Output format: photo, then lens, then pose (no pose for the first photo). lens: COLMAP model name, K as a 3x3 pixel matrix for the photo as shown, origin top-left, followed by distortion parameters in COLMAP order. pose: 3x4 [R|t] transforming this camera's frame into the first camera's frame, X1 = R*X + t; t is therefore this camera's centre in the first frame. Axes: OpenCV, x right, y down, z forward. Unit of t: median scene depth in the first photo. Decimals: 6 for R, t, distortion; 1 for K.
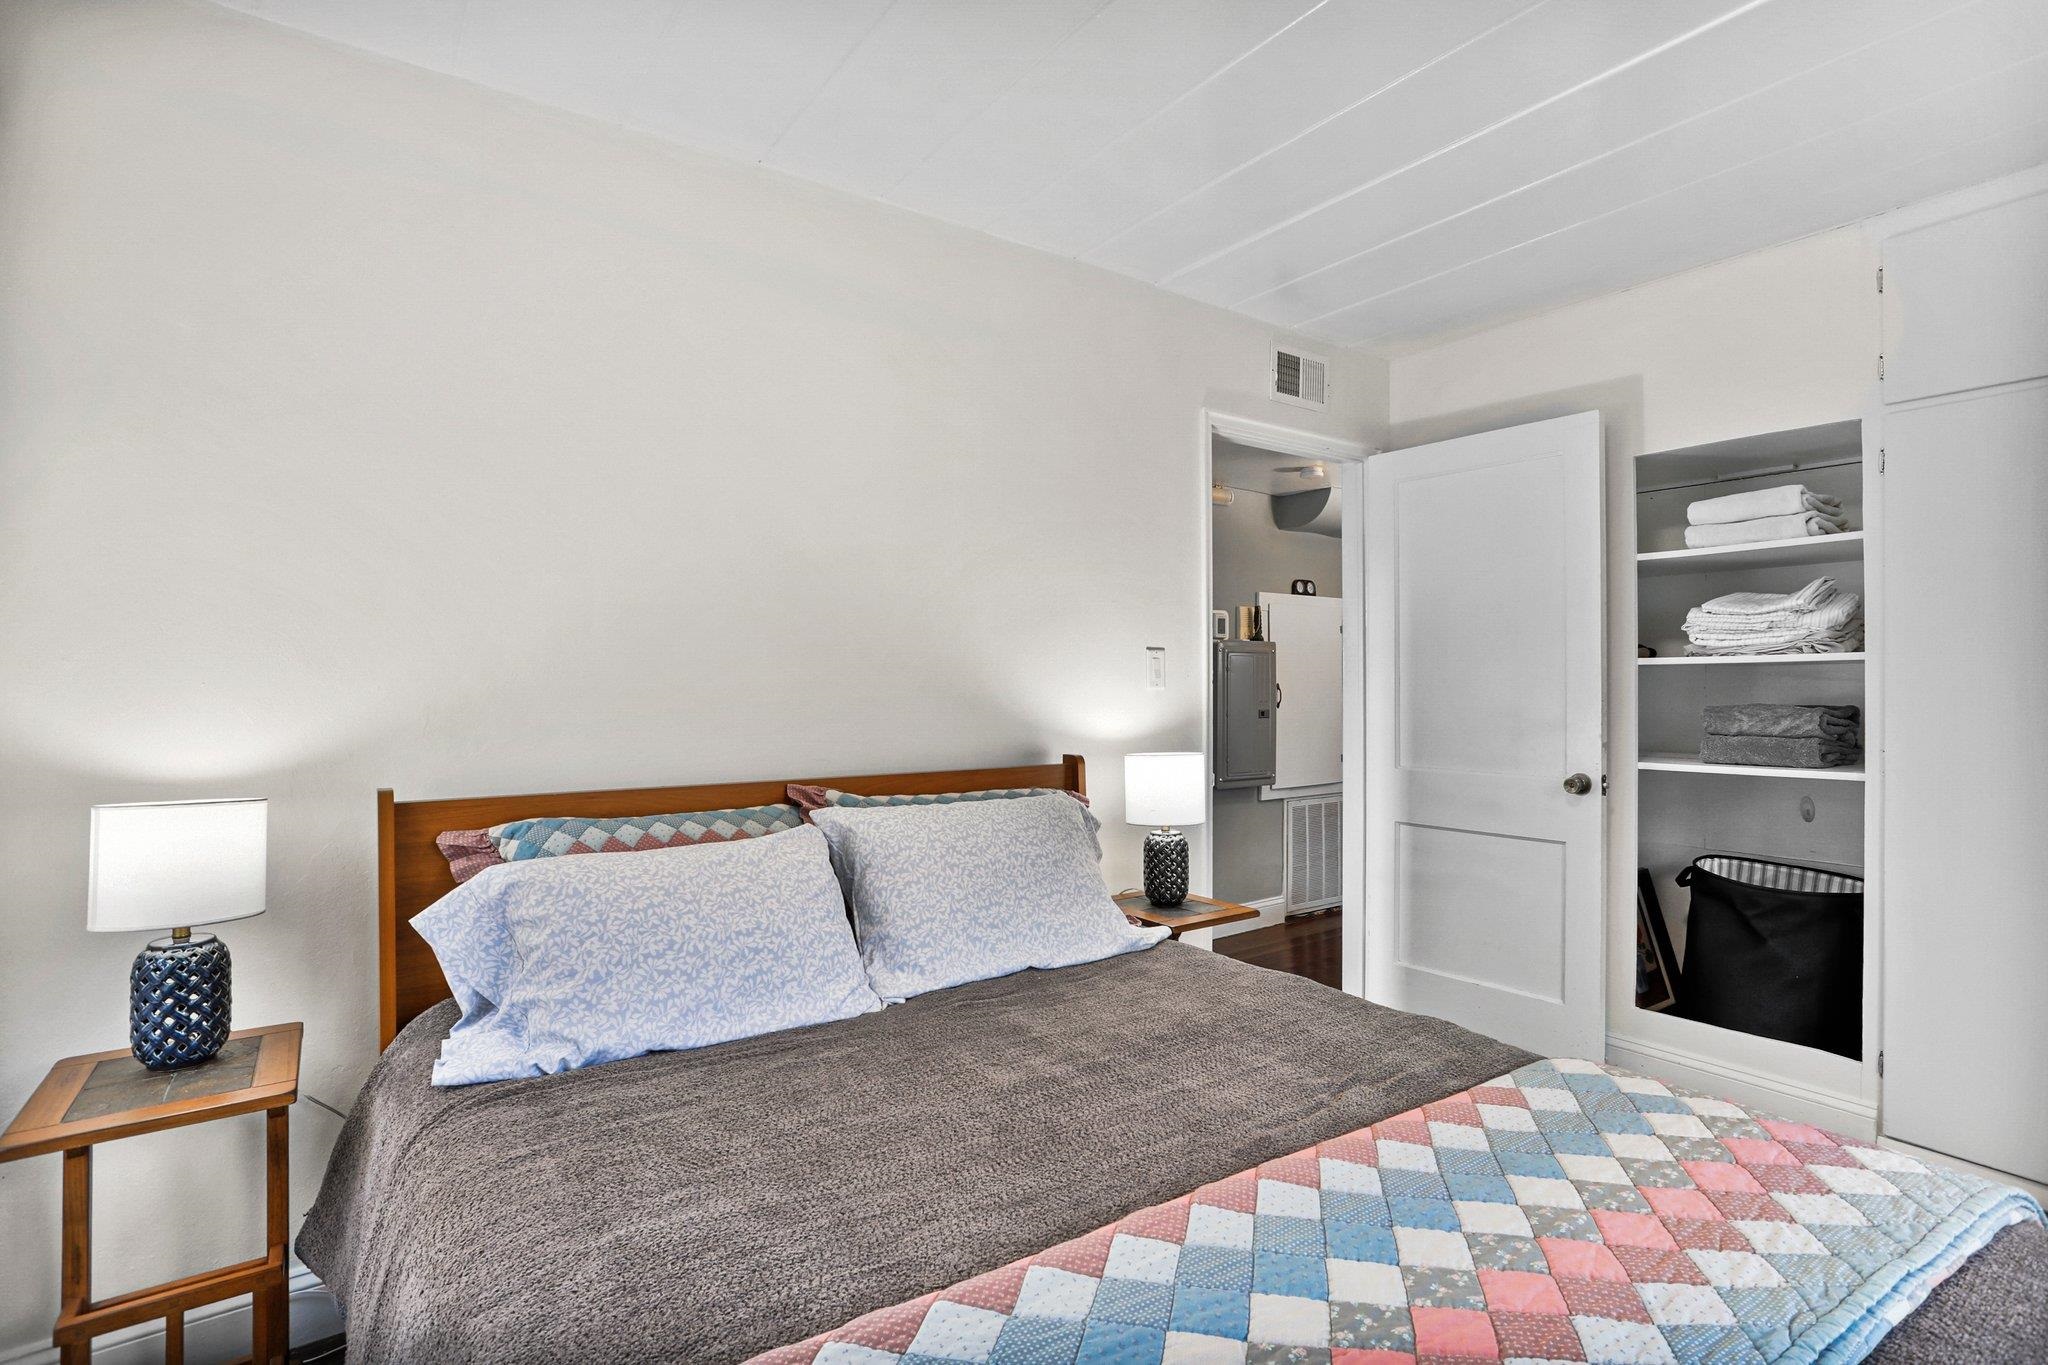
lens RADIAL K [[1017.7, 0, 1043.8], [0, 1017.7, 683.4], [0, 0, 1]] dist [-0.056477, 0.031870]
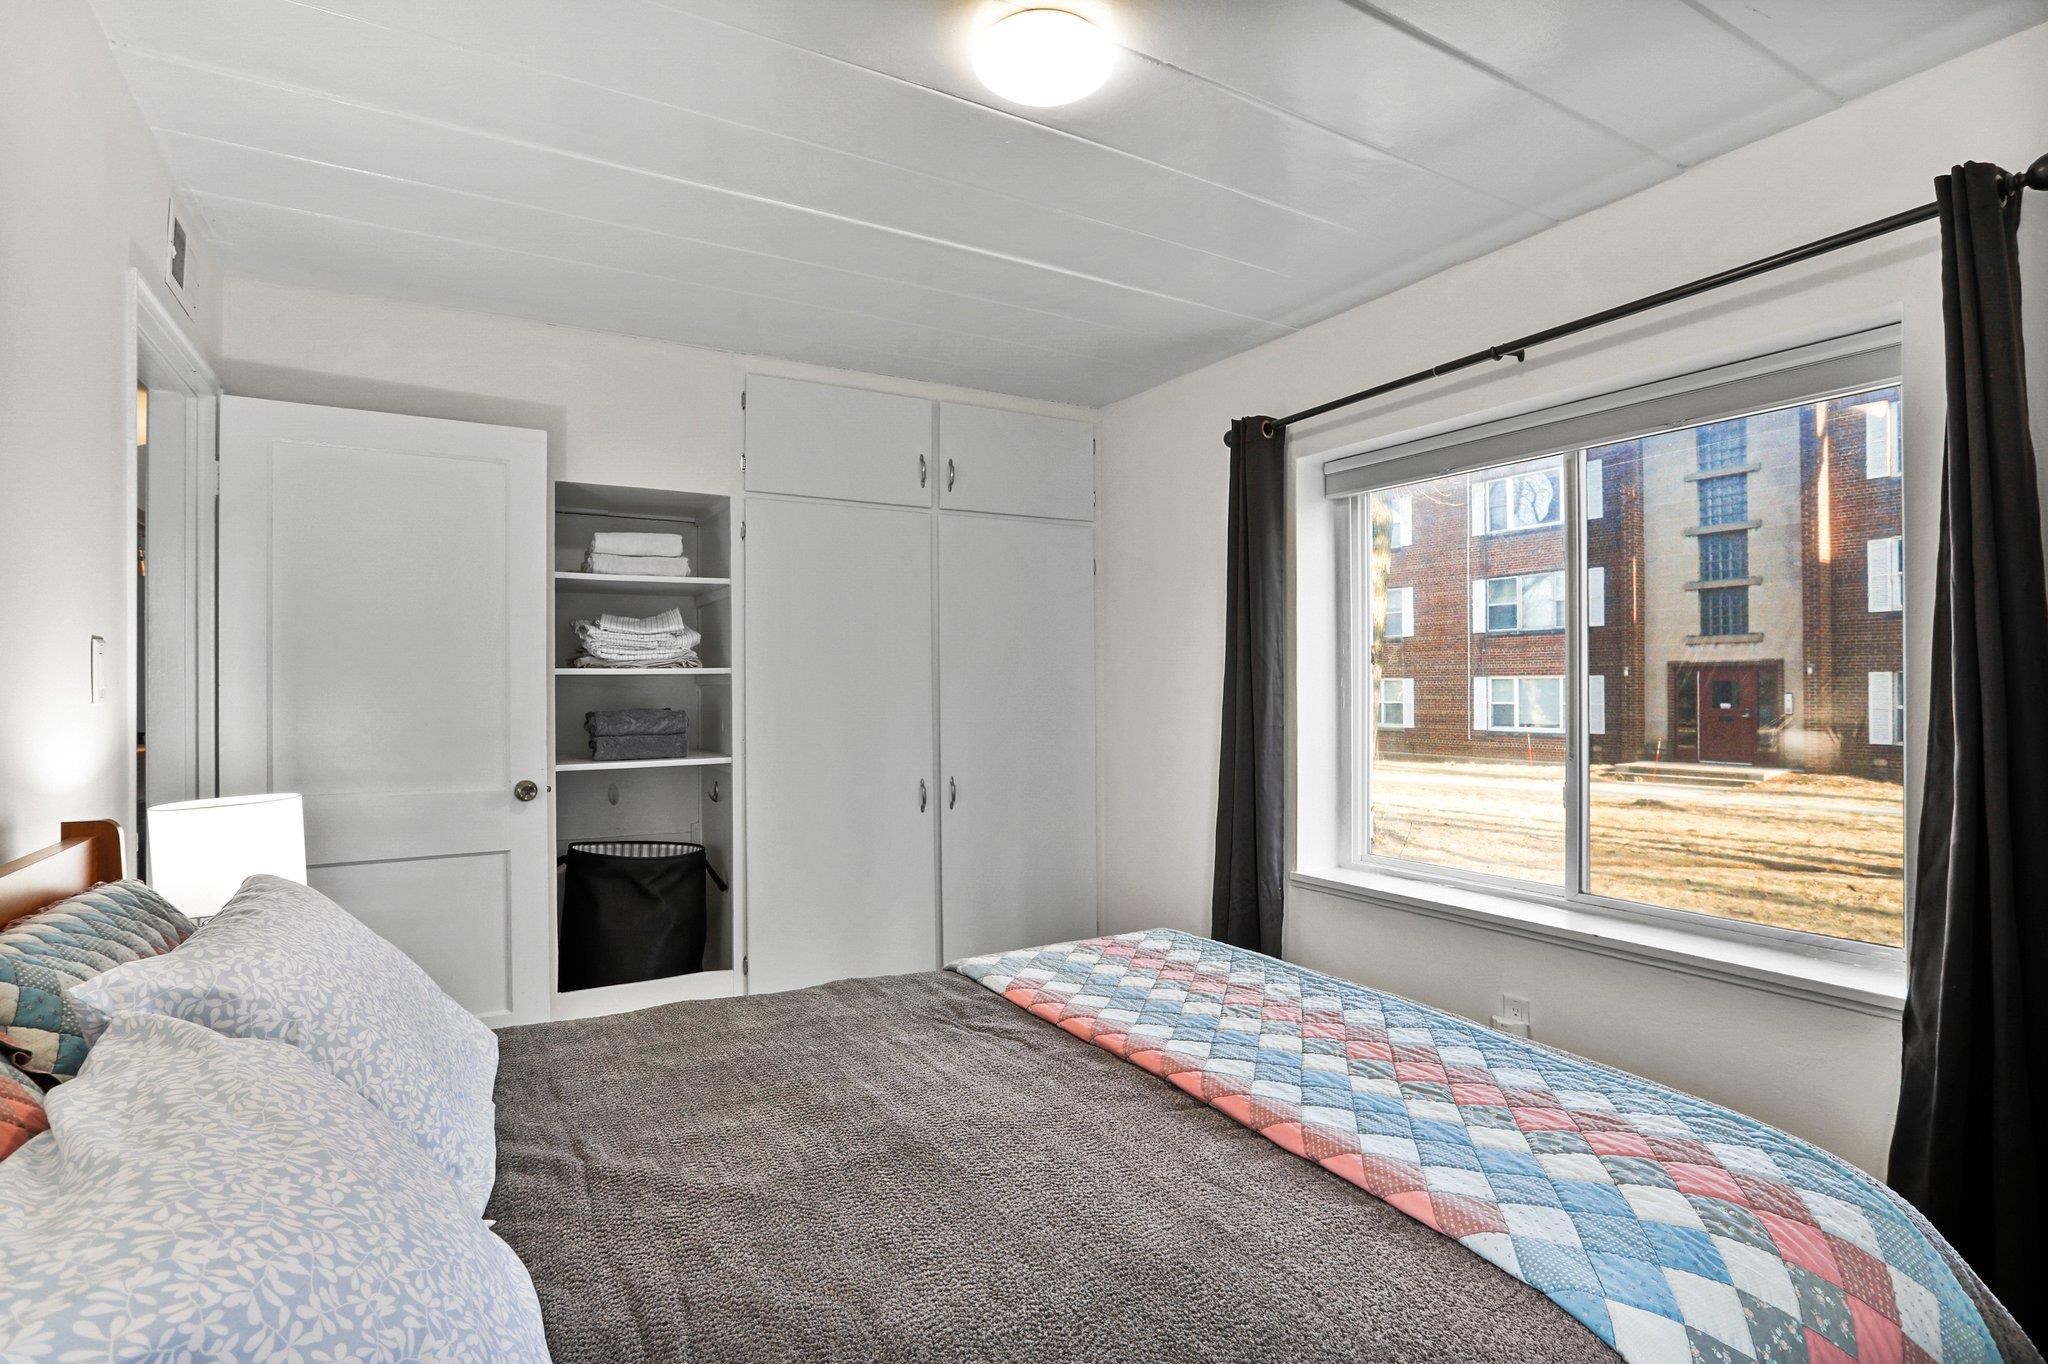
lens RADIAL K [[1017.7, 0, 1043.8], [0, 1017.7, 682.9], [0, 0, 1]] dist [-0.056477, 0.031870]
pose [[0.080990, 0.006179, 0.996696, -0.467521], [0.003654, 0.999972, -0.006496, -0.000686], [-0.996708, 0.004168, 0.080965, 0.414248]]
